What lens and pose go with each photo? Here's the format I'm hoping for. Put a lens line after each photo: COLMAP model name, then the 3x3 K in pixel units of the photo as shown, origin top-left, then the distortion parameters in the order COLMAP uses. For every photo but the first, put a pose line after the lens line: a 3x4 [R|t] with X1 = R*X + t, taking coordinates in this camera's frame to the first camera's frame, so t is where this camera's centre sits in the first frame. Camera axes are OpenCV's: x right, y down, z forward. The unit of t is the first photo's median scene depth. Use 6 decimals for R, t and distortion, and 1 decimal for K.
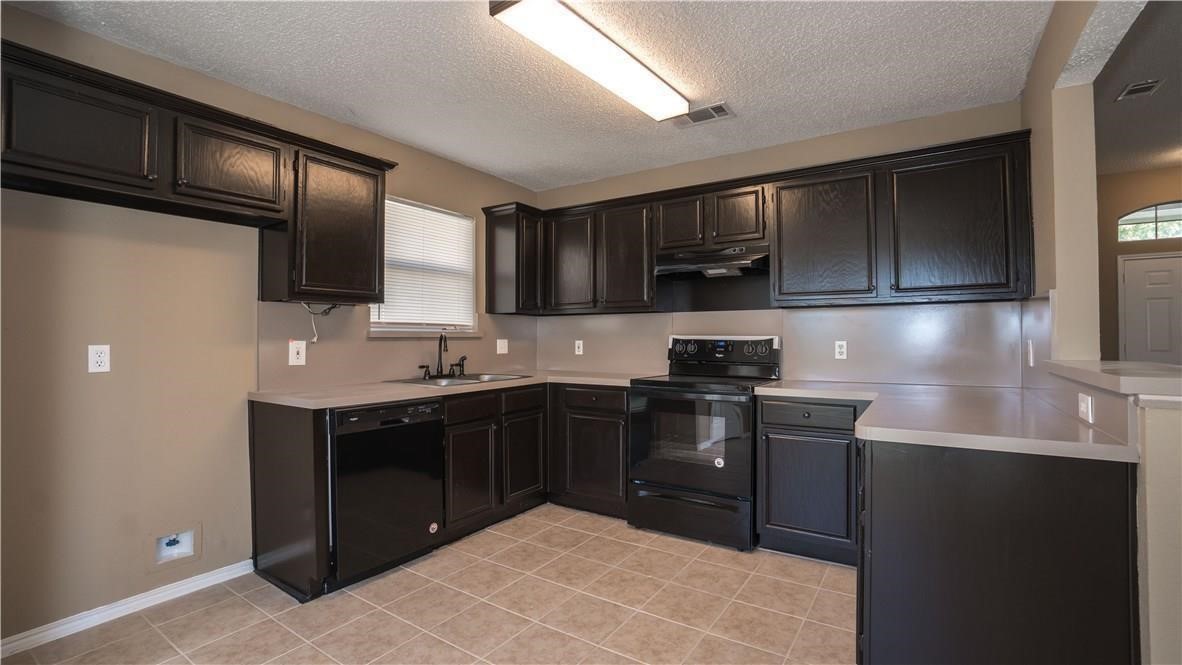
lens RADIAL K [[531.6, 0, 597.2], [0, 531.6, 328.1], [0, 0, 1]] dist [-0.017926, 0.000737]
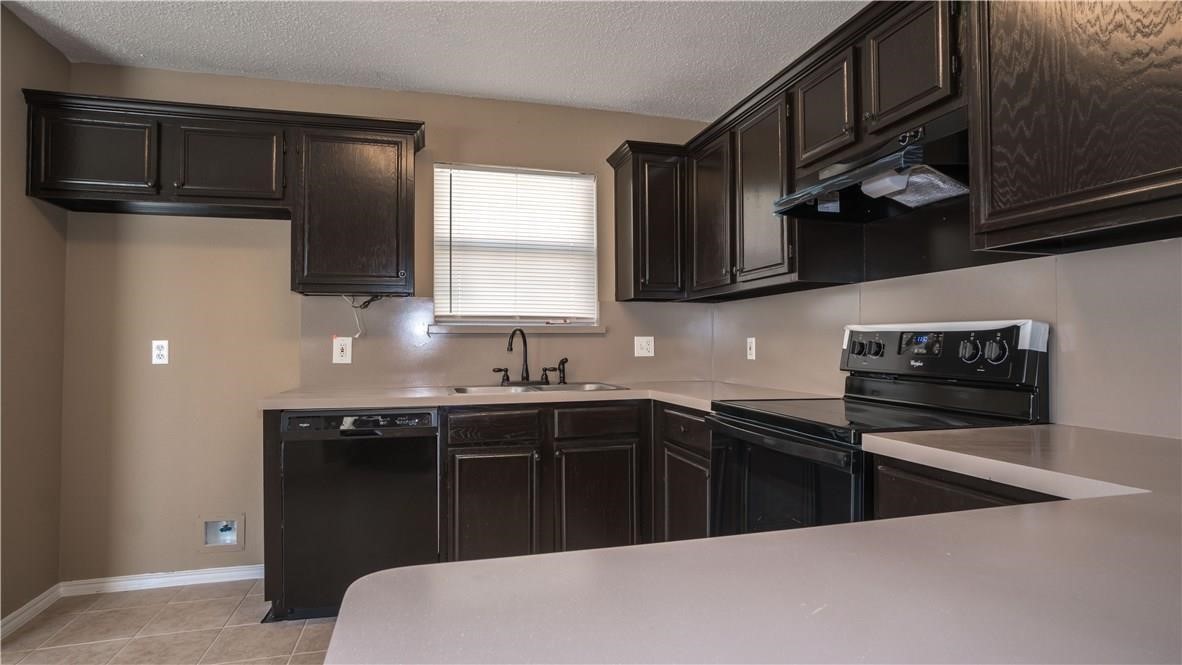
lens RADIAL K [[627.6, 0, 591.9], [0, 627.6, 328.9], [0, 0, 1]] dist [-0.008055, -0.000432]
pose [[0.743062, -0.017113, -0.669003, 0.408307], [0.014377, 0.999850, -0.009607, 0.022184], [0.669068, -0.002480, 0.743197, 0.393306]]
